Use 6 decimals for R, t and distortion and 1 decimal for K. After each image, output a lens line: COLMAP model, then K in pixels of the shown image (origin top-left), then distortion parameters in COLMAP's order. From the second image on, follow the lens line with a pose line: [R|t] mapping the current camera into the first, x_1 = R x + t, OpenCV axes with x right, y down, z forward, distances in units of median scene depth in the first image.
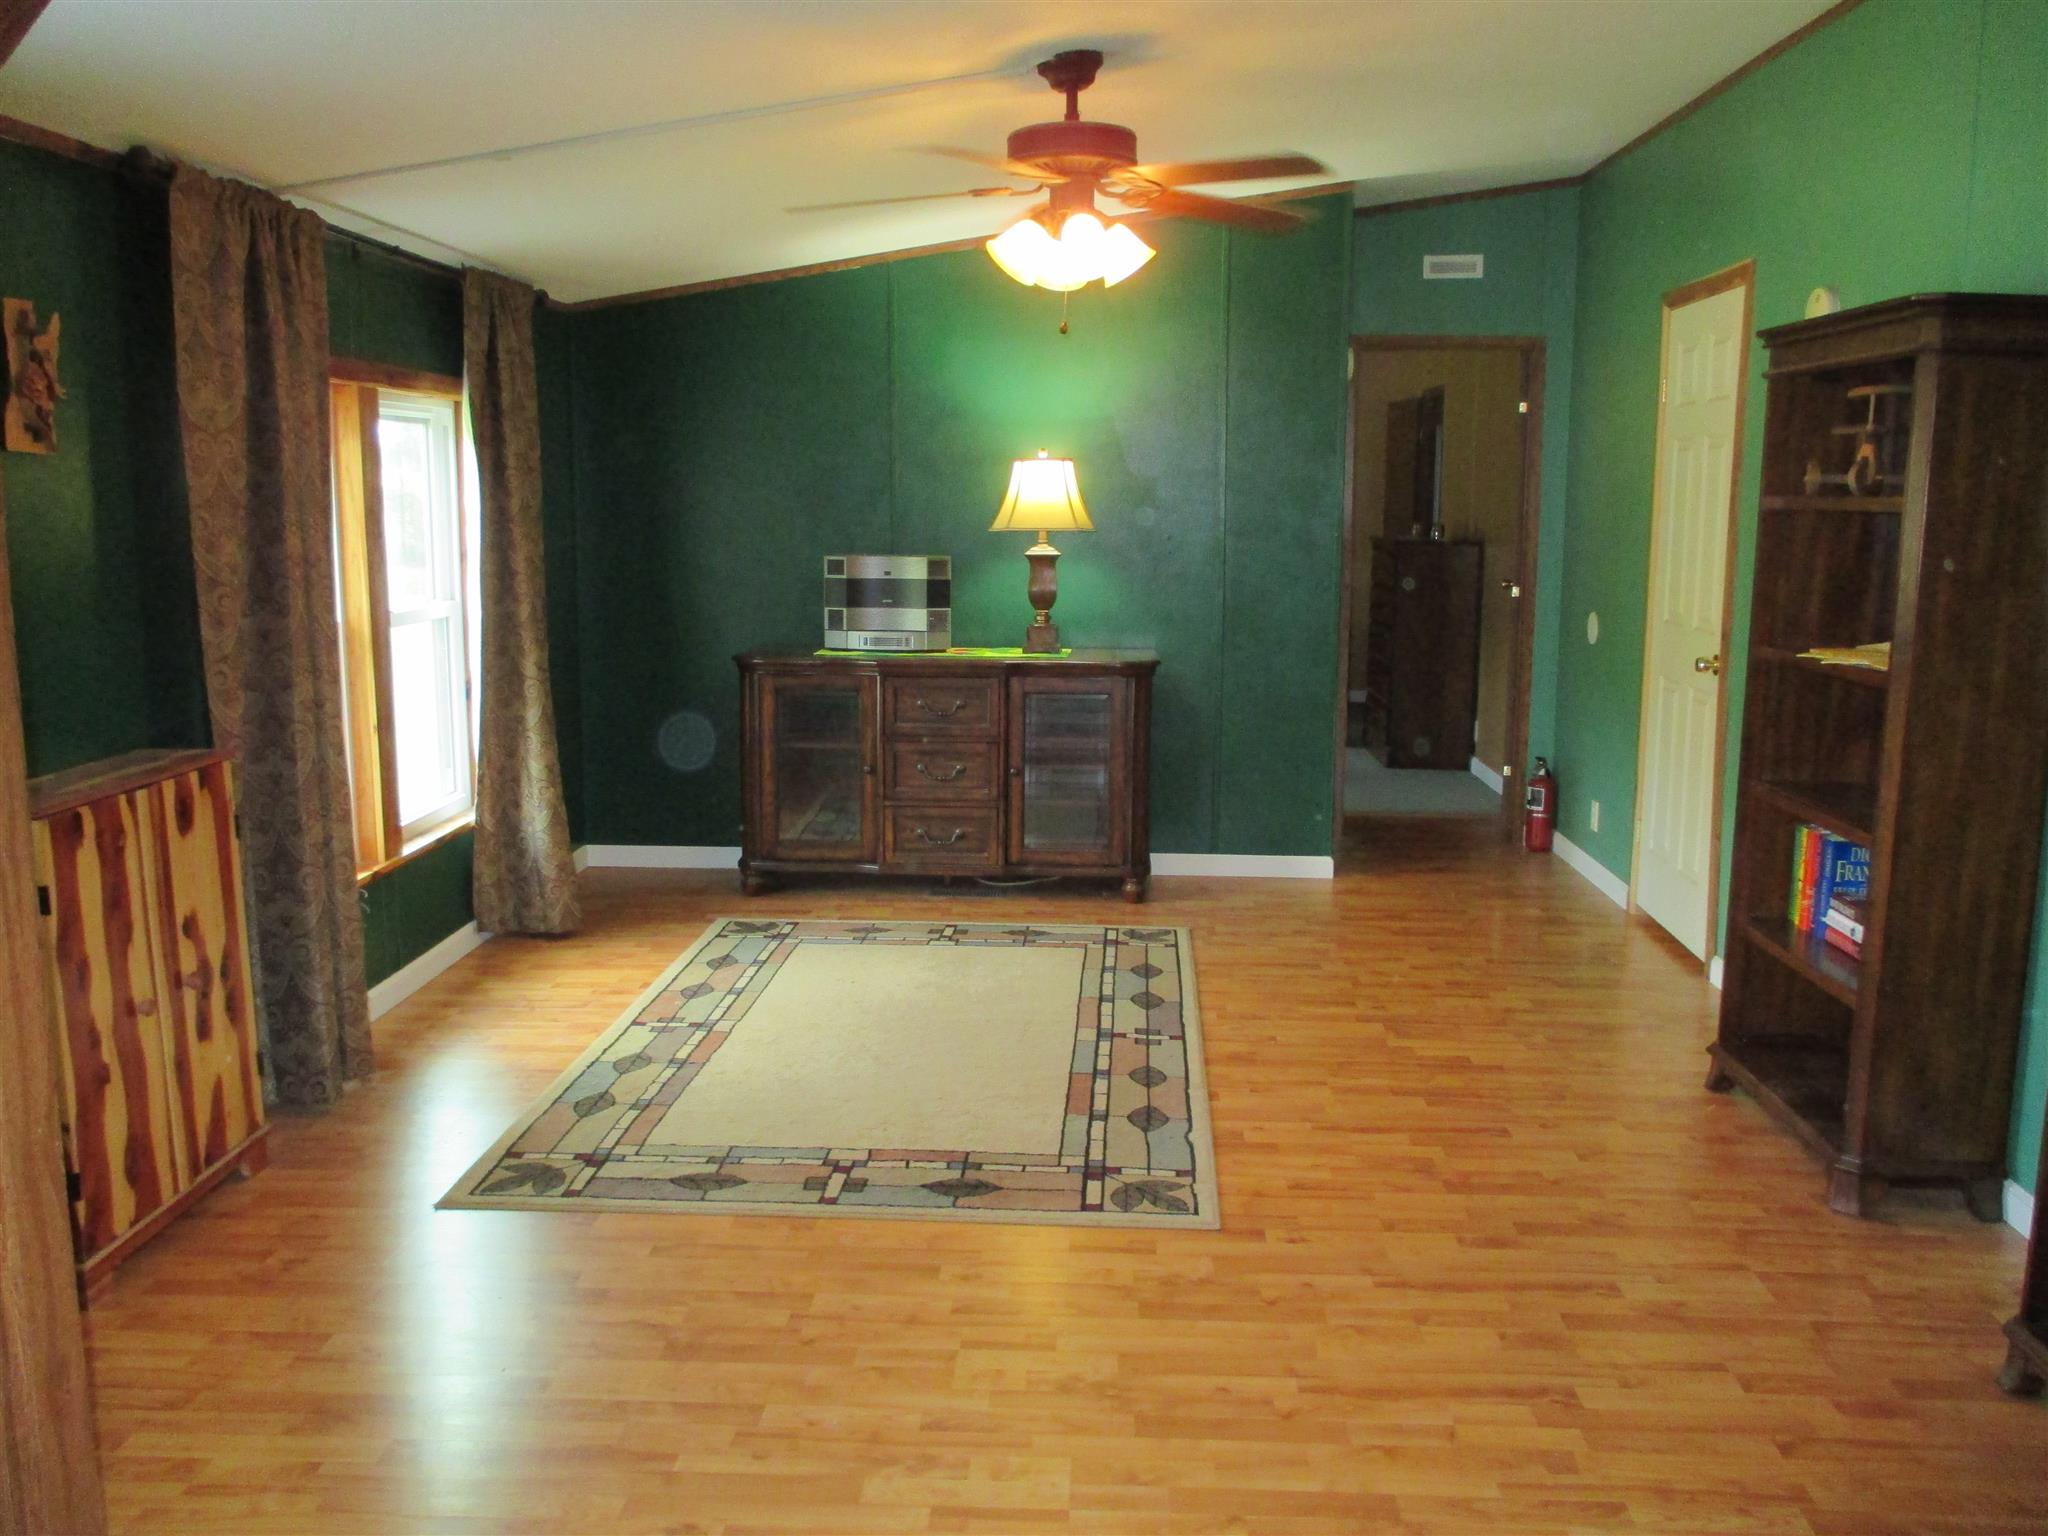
lens RADIAL K [[1720.7, 0, 1034.3], [0, 1720.7, 780.7], [0, 0, 1]] dist [-0.028626, -0.010736]
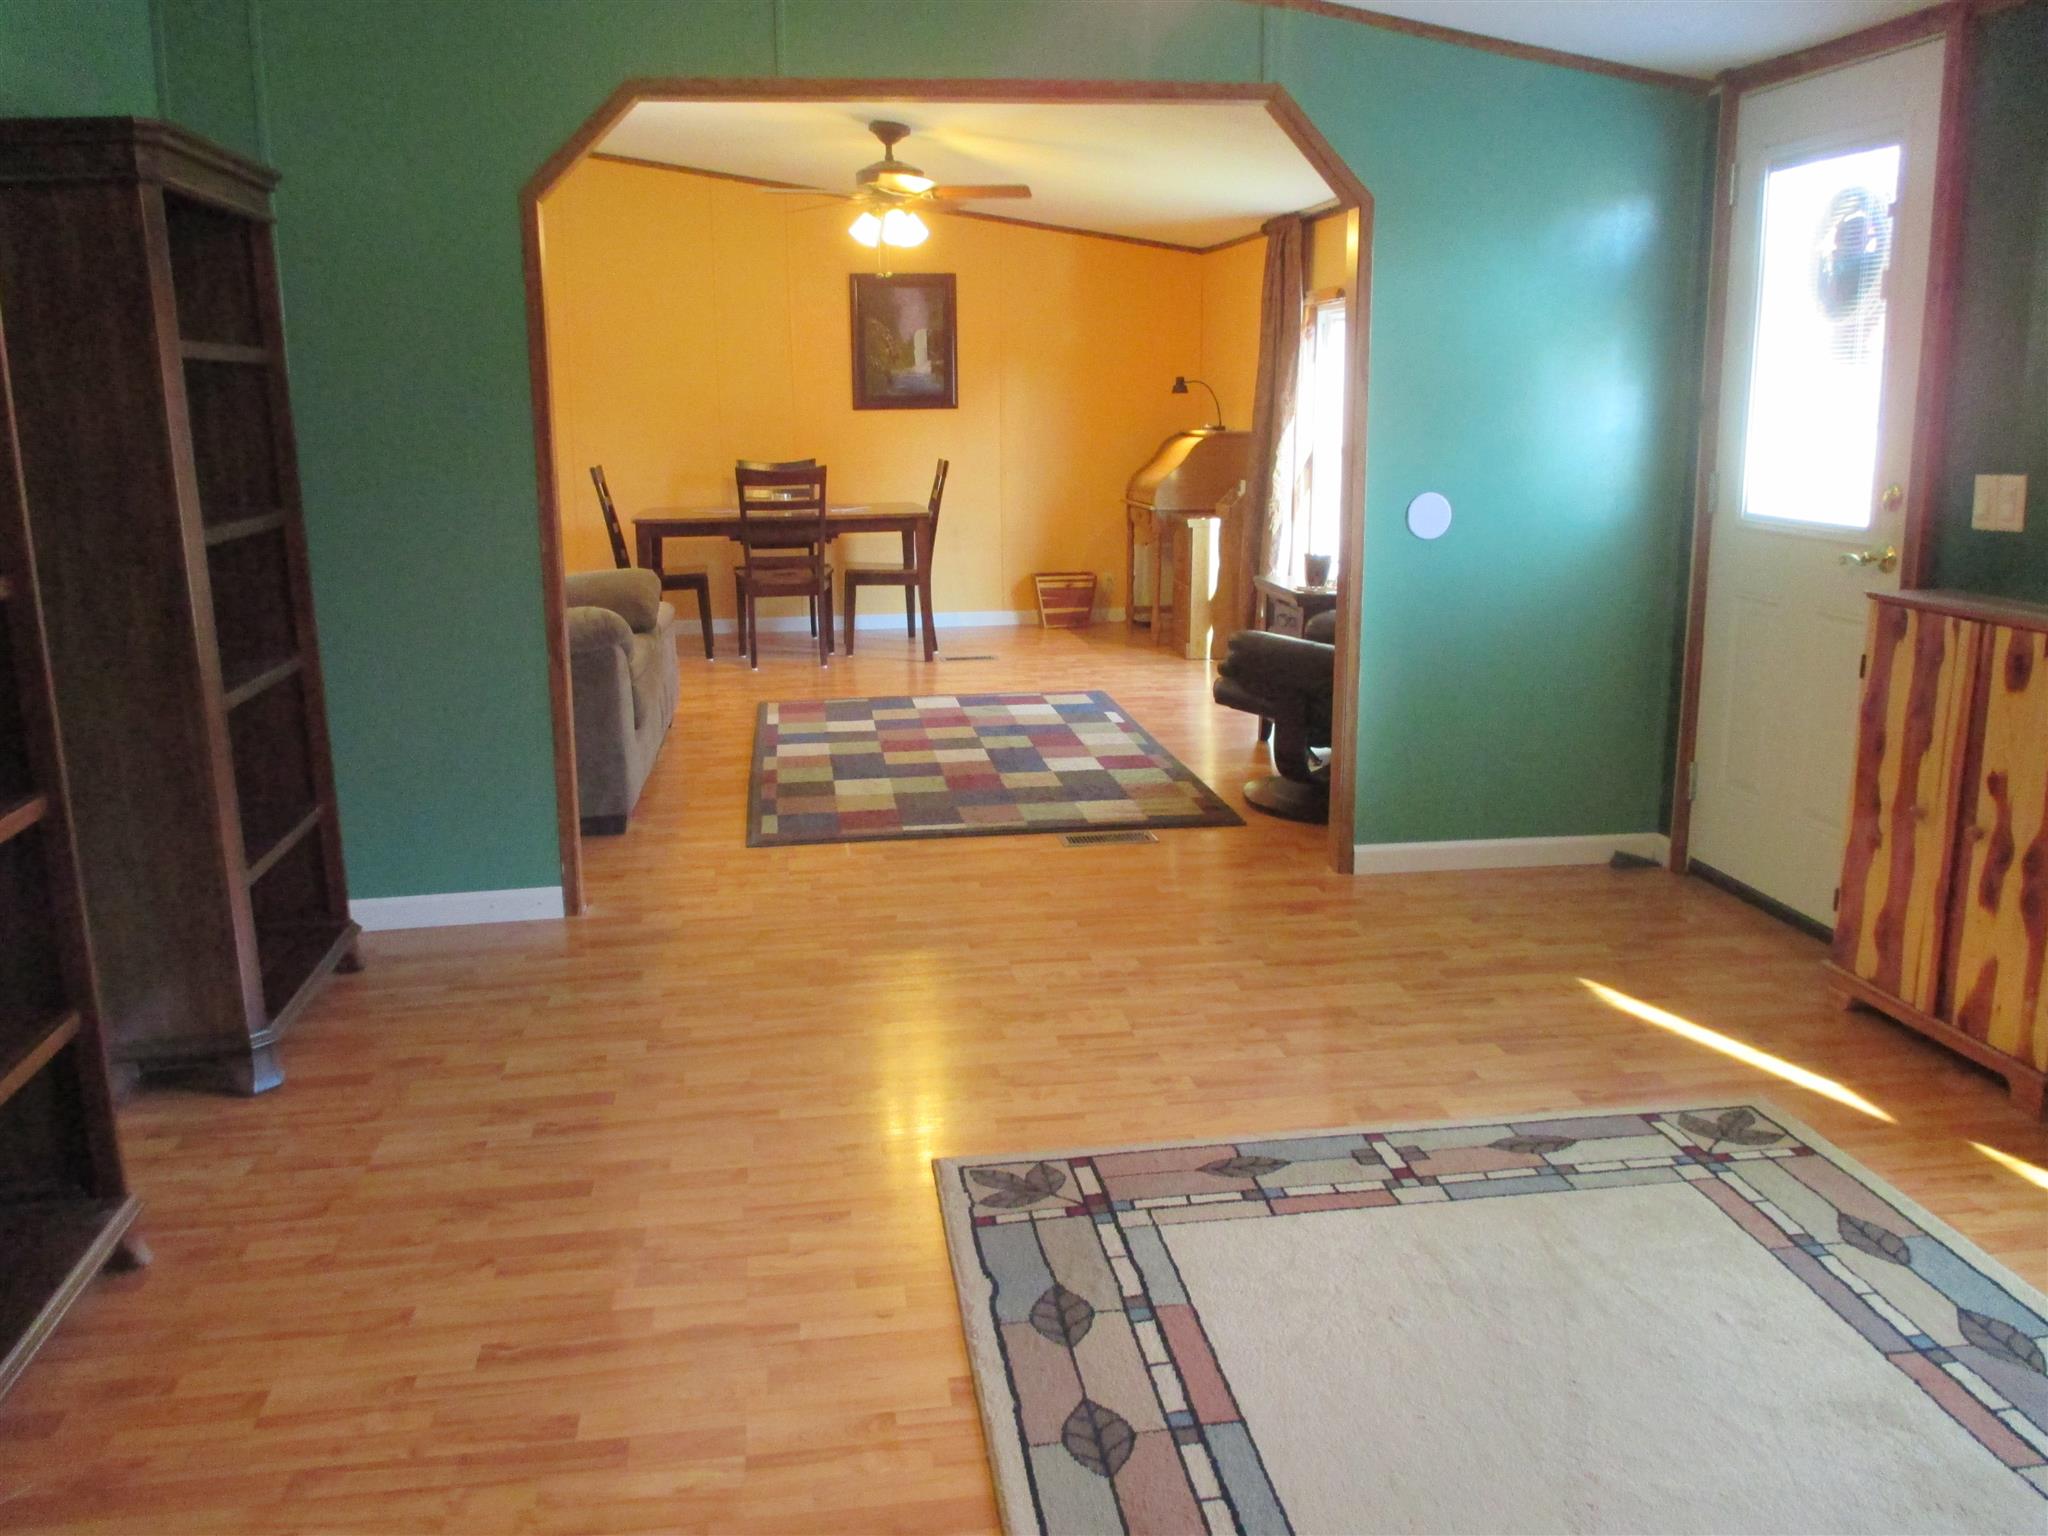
lens RADIAL K [[1720.7, 0, 1031.1], [0, 1720.7, 758.4], [0, 0, 1]] dist [-0.028626, -0.010736]
pose [[-0.979502, 0.046683, -0.195949, 0.207733], [-0.029063, 0.929845, 0.366801, -0.244366], [0.199326, 0.364977, -0.909429, 1.625853]]
